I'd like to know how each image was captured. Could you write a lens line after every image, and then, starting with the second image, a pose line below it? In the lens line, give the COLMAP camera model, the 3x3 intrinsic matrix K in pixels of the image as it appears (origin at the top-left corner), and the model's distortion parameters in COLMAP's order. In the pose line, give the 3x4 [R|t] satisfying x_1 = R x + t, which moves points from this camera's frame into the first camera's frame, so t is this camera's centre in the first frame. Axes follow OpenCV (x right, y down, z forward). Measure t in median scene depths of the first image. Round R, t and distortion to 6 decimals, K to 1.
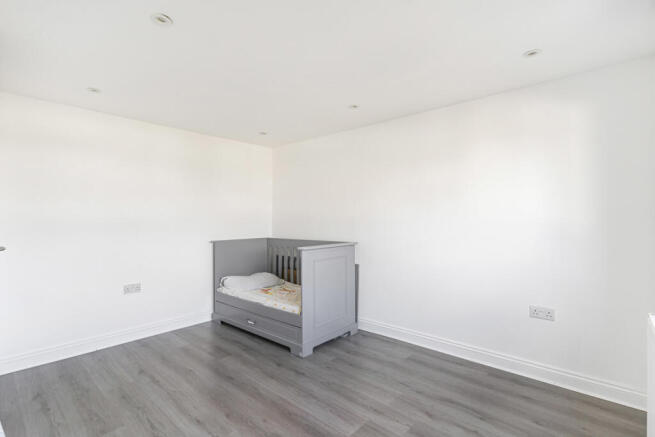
lens RADIAL K [[315.2, 0, 327.0], [0, 315.2, 220.0], [0, 0, 1]] dist [0.000397, -0.000111]
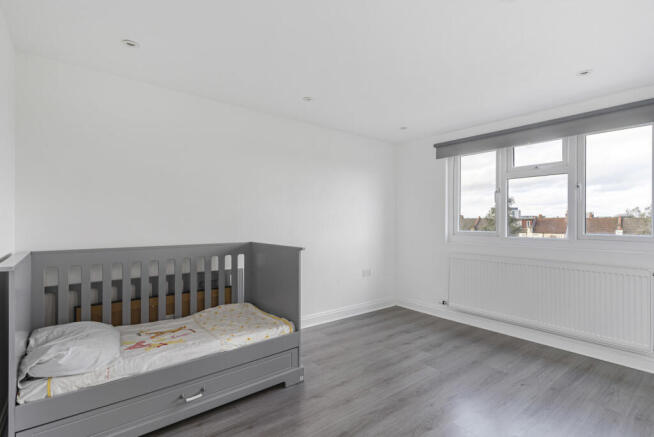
lens RADIAL K [[314.7, 0, 324.8], [0, 314.7, 221.1], [0, 0, 1]] dist [0.000397, -0.000111]
pose [[0.166021, 0.005386, 0.986108, -0.856238], [-0.000614, 0.999985, -0.005359, 0.020415], [-0.986122, 0.000285, 0.166022, 0.778270]]
